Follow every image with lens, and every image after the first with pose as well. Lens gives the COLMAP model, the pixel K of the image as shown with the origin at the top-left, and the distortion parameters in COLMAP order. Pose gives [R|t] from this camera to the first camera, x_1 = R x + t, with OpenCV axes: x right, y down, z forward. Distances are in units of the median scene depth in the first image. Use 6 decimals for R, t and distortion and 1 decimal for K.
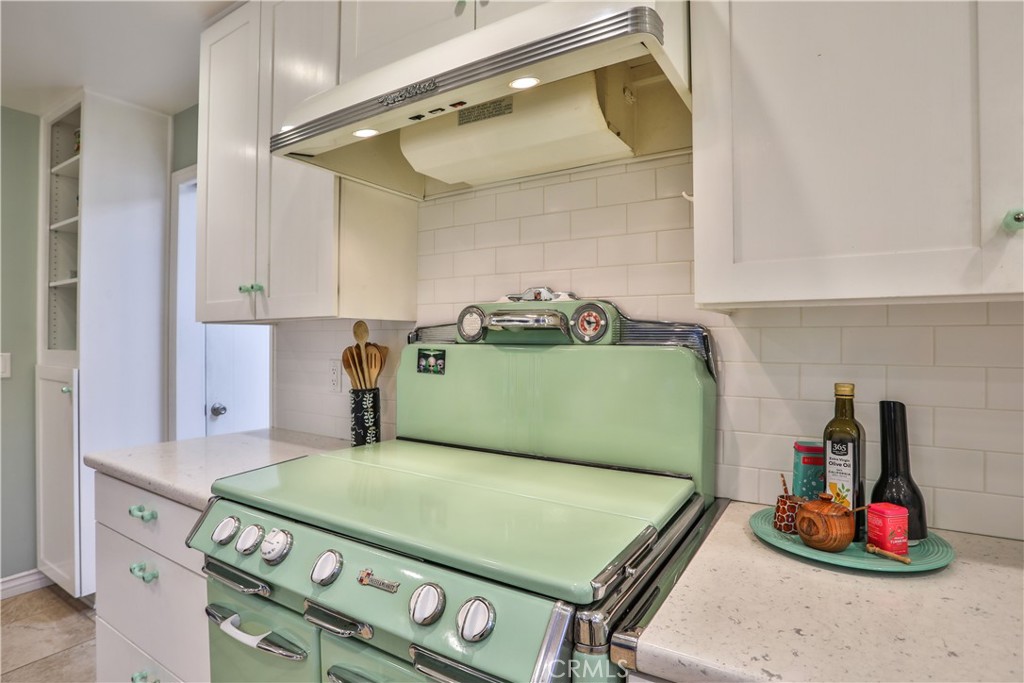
lens RADIAL K [[526.1, 0, 512.0], [0, 526.1, 341.5], [0, 0, 1]] dist [-0.092048, 0.031722]
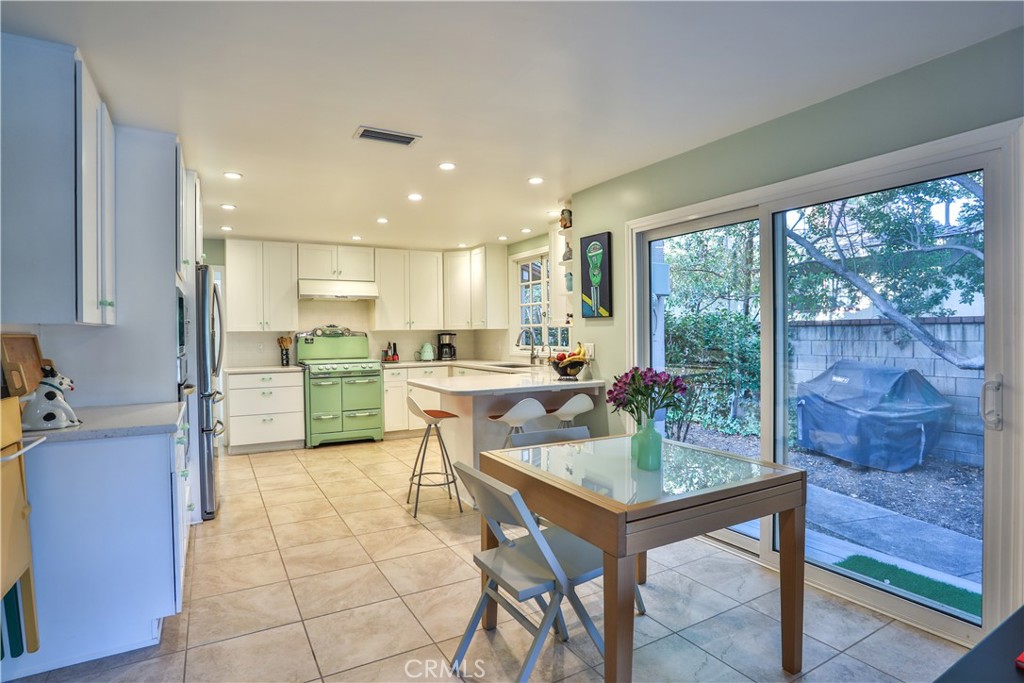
lens RADIAL K [[526.1, 0, 512.0], [0, 526.1, 341.5], [0, 0, 1]] dist [-0.092048, 0.031722]
pose [[0.472207, -0.018562, 0.881292, -3.770098], [0.010574, 0.999826, 0.015393, -0.006373], [-0.881424, 0.002050, 0.472321, -3.027520]]
